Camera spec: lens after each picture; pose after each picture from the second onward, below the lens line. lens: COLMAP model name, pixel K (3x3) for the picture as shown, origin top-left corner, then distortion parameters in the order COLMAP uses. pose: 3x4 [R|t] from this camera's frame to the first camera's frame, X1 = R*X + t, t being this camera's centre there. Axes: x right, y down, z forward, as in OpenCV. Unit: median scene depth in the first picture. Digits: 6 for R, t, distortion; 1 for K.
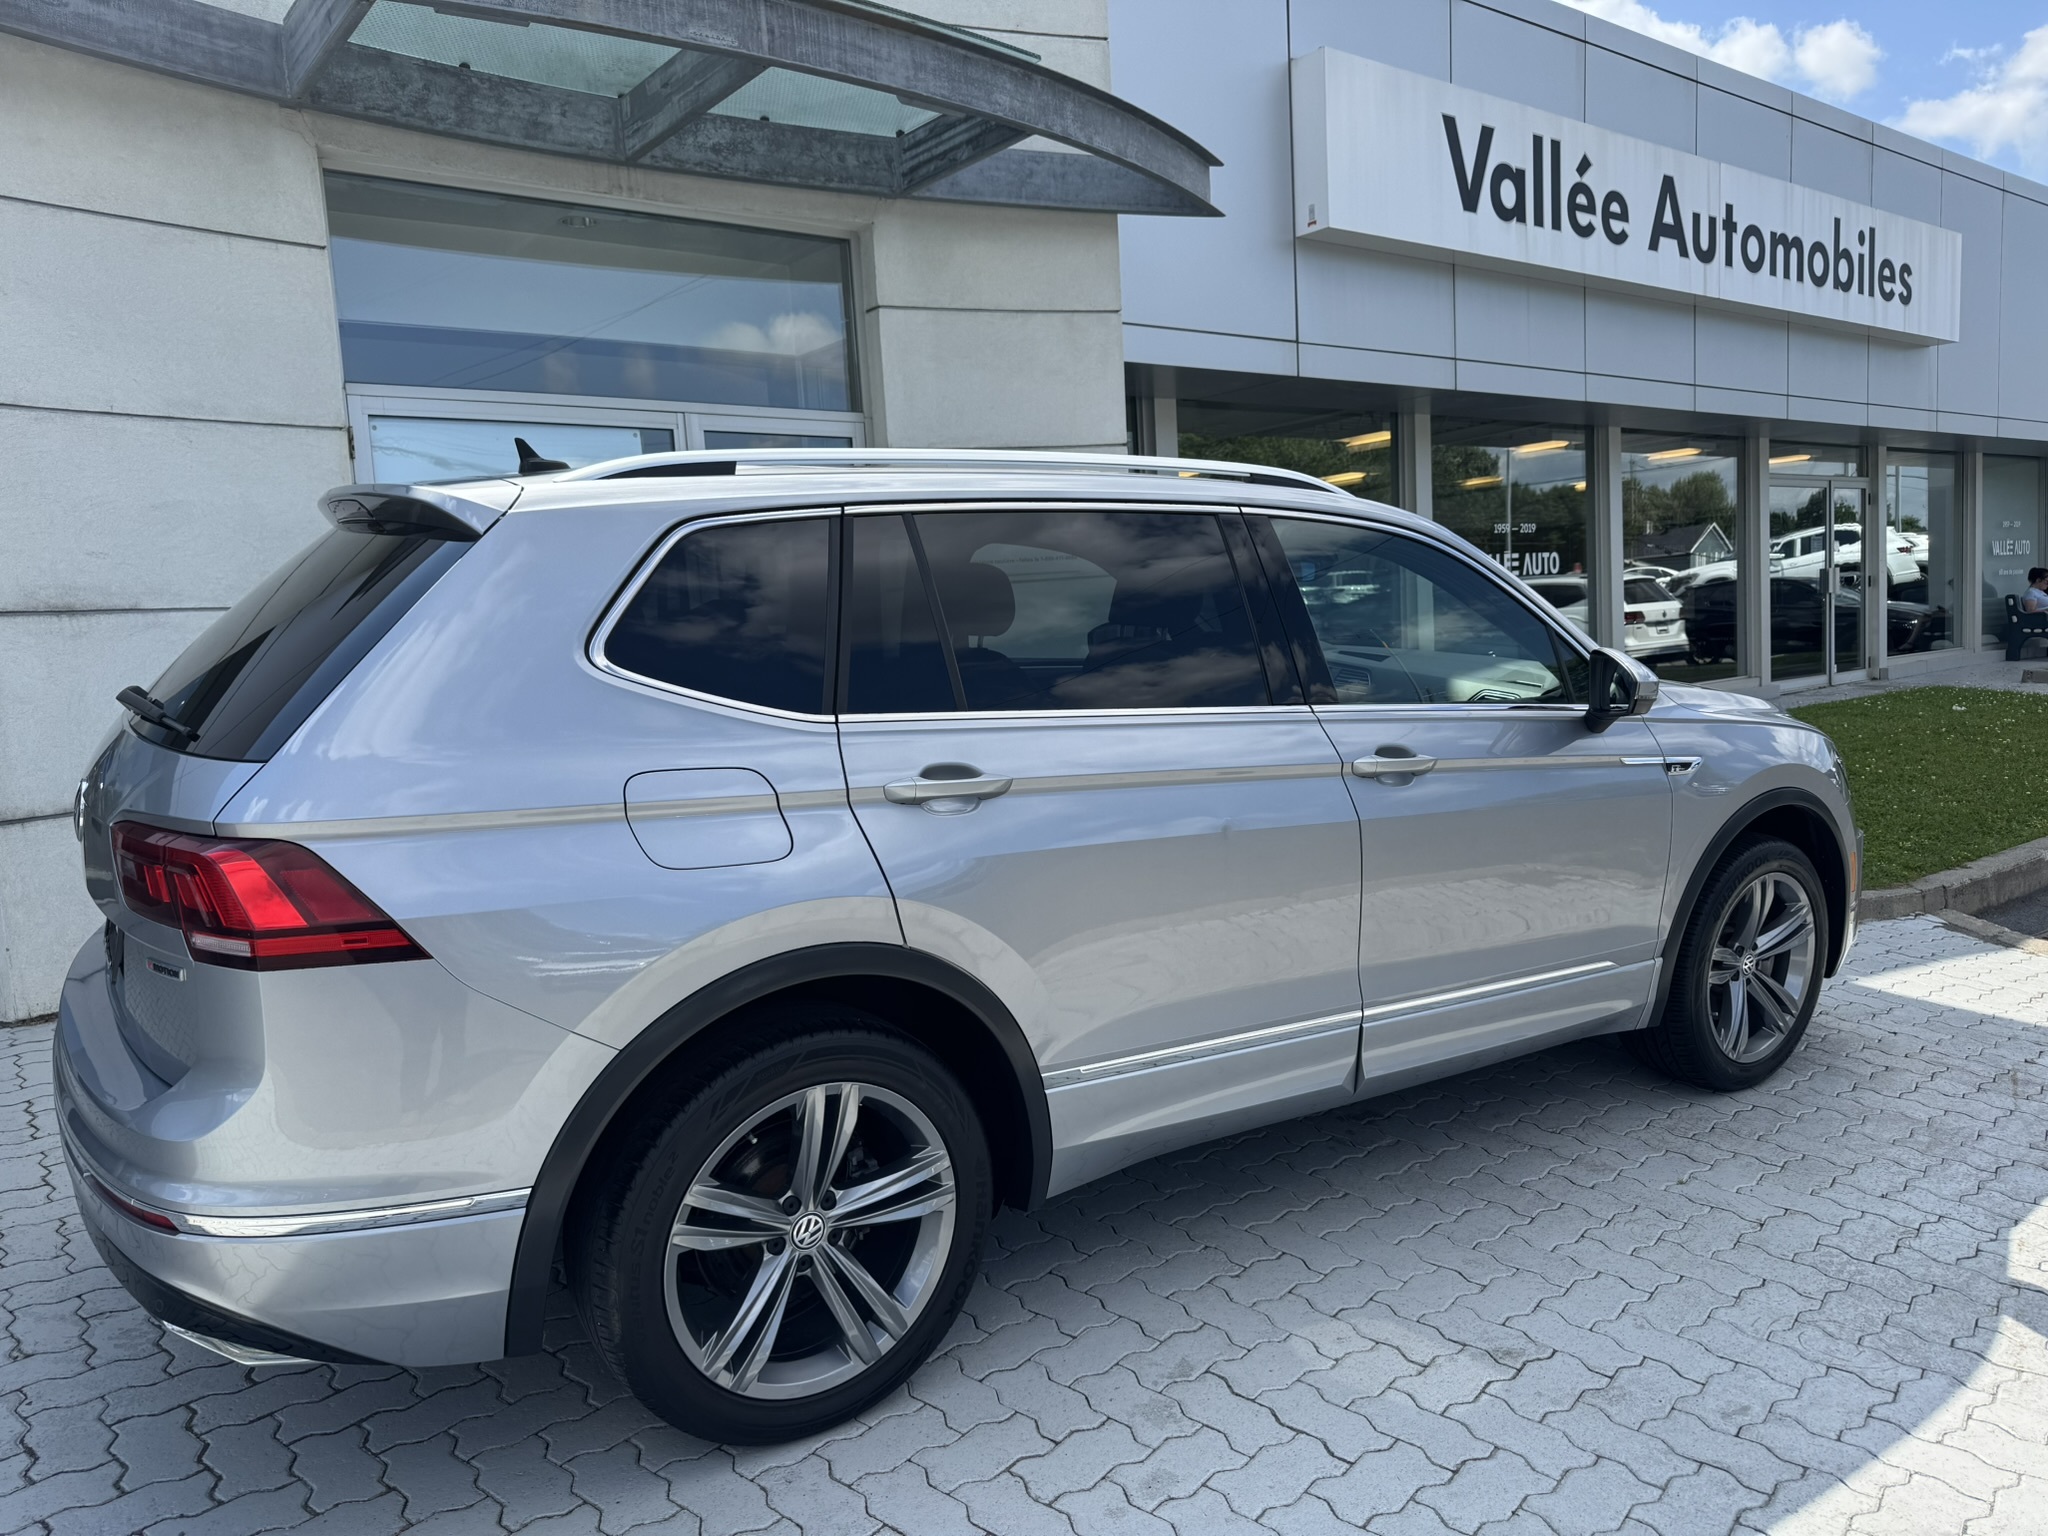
lens RADIAL K [[1478.7, 0, 1063.2], [0, 1478.7, 777.1], [0, 0, 1]] dist [0.016396, -0.025651]
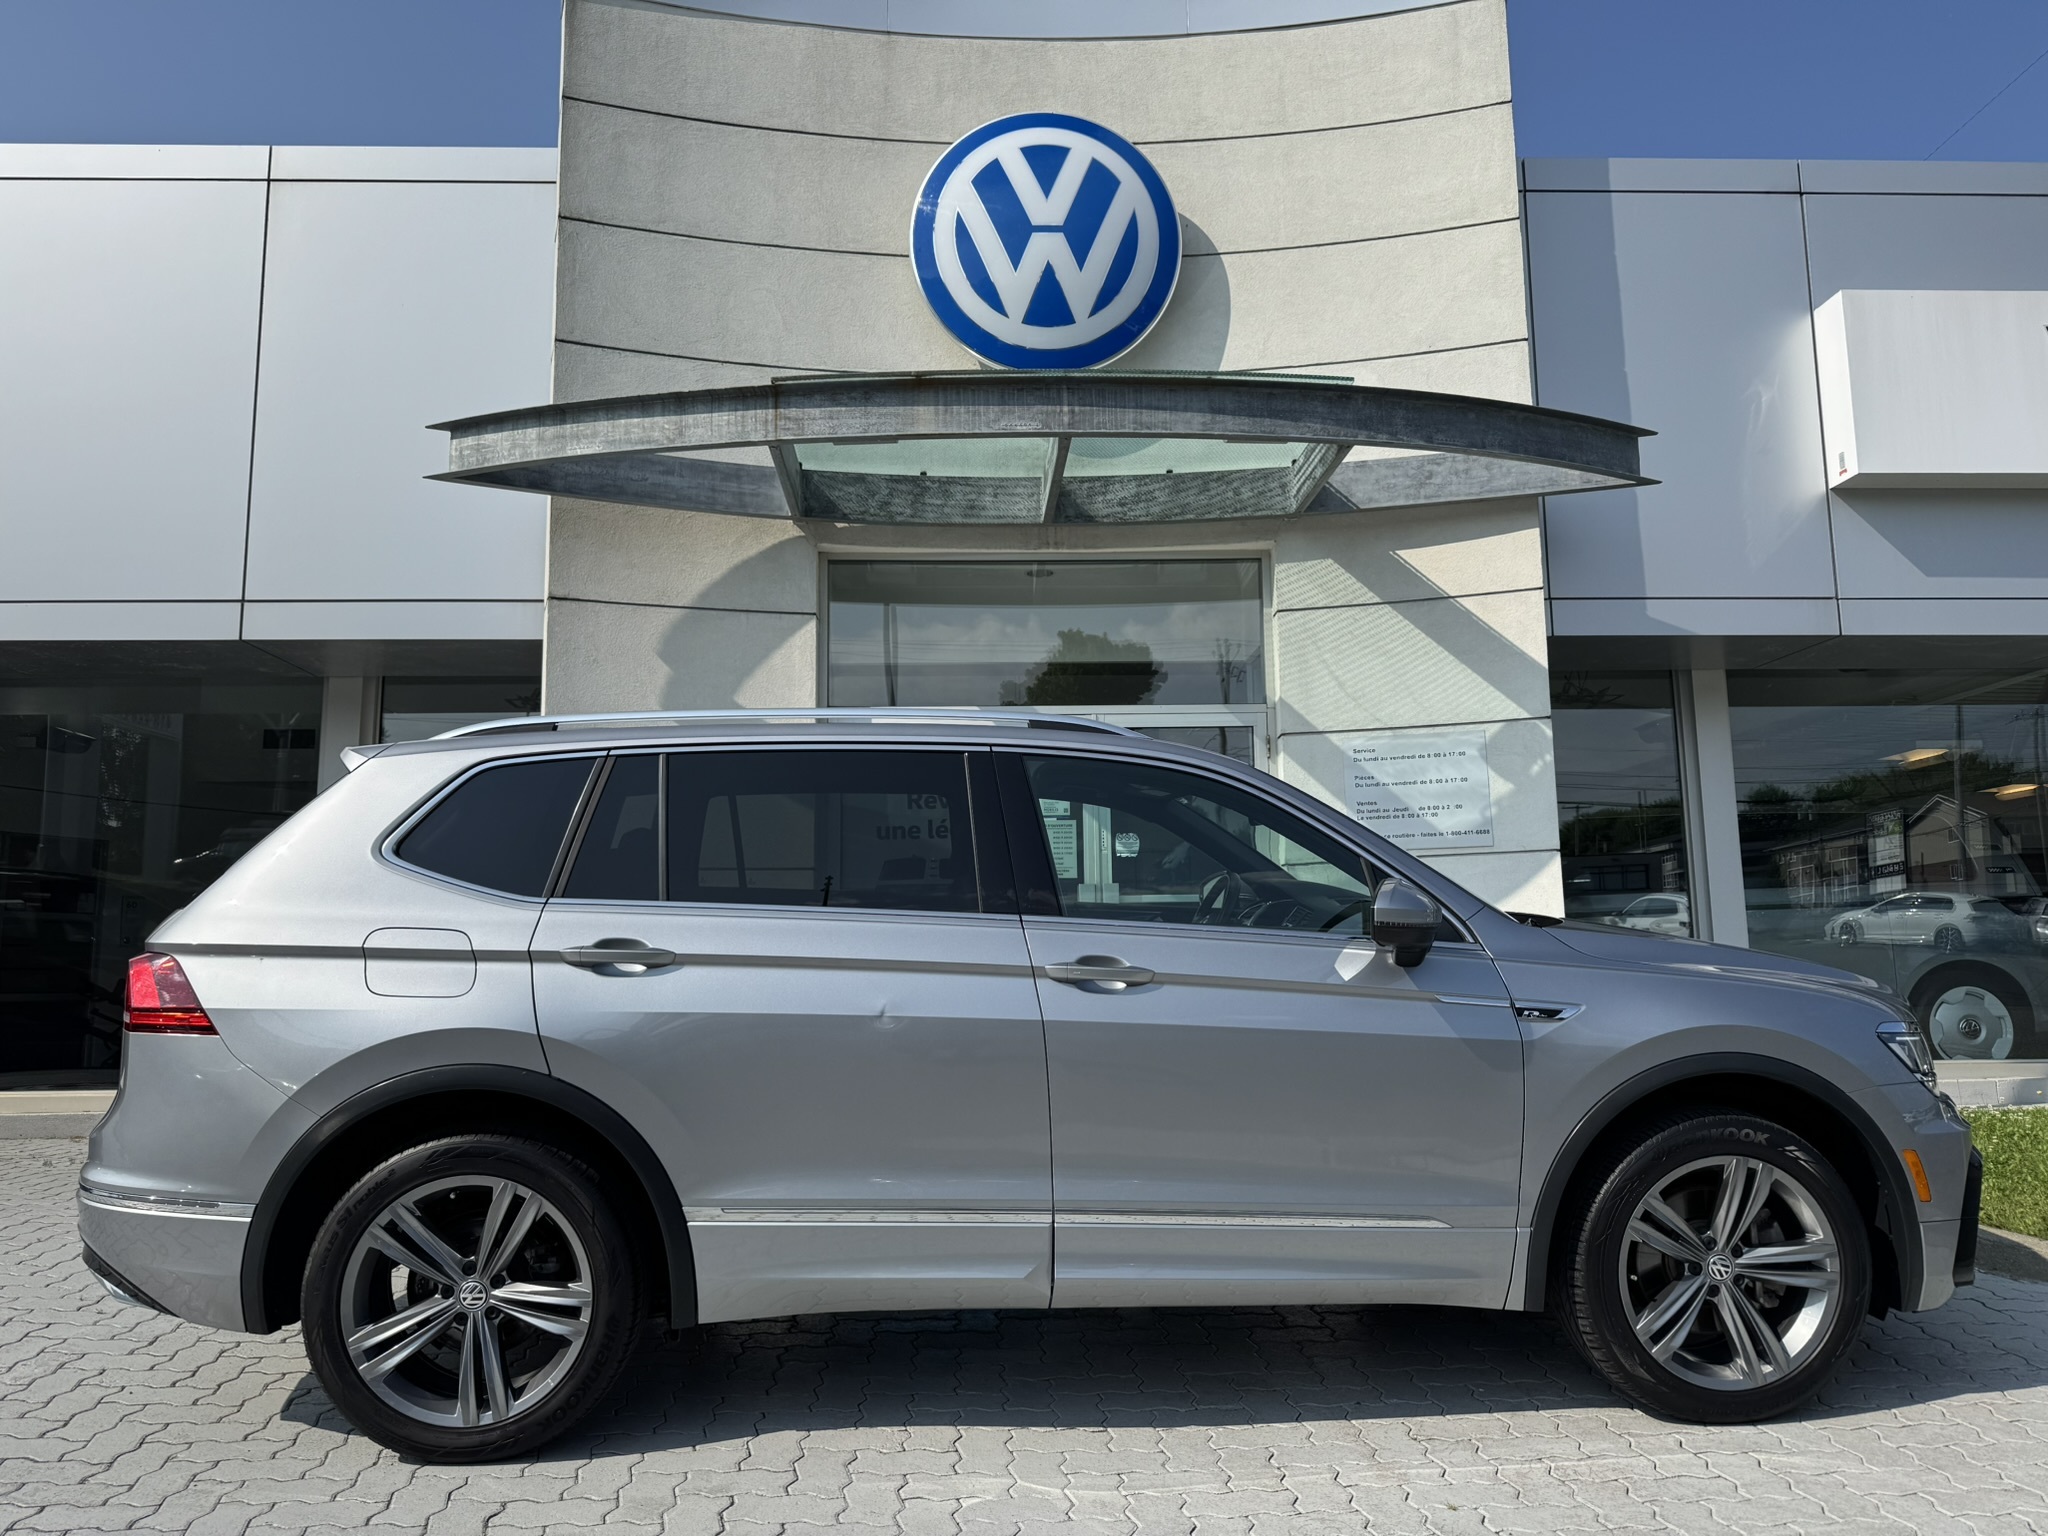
lens RADIAL K [[1478.7, 0, 1031.6], [0, 1478.7, 783.1], [0, 0, 1]] dist [0.016396, -0.025651]
pose [[0.802580, -0.036525, -0.595425, 0.442908], [-0.089183, 0.979560, -0.180299, 0.024545], [0.589840, 0.197806, 0.782918, 0.065560]]
